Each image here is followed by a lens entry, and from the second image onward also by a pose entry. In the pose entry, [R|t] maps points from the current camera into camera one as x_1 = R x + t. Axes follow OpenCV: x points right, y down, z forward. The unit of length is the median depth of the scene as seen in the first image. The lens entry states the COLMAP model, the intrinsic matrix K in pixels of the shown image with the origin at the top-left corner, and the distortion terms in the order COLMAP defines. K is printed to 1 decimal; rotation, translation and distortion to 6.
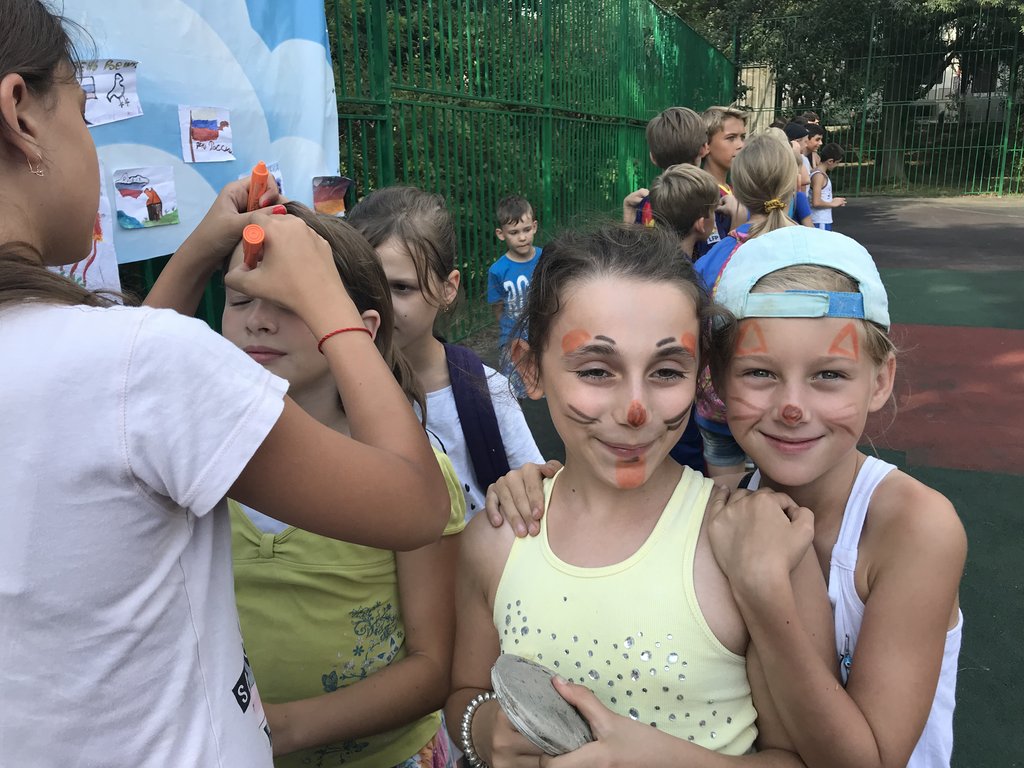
lens RADIAL K [[835.6, 0, 515.2], [0, 835.6, 384.6], [0, 0, 1]] dist [0.011861, 0.007360]
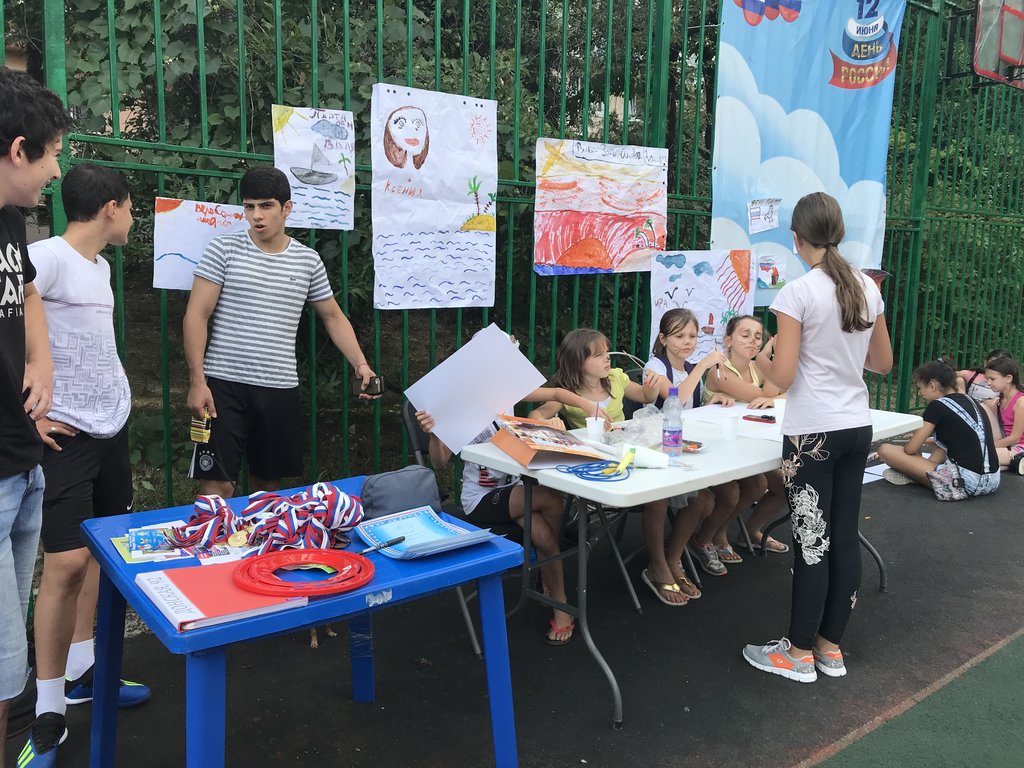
lens RADIAL K [[835.6, 0, 509.8], [0, 835.6, 388.0], [0, 0, 1]] dist [0.011861, 0.007360]
pose [[0.842847, 0.105563, -0.527698, 0.040162], [-0.171461, 0.982147, -0.077387, 0.182880], [0.510108, 0.155705, 0.845900, -0.543925]]
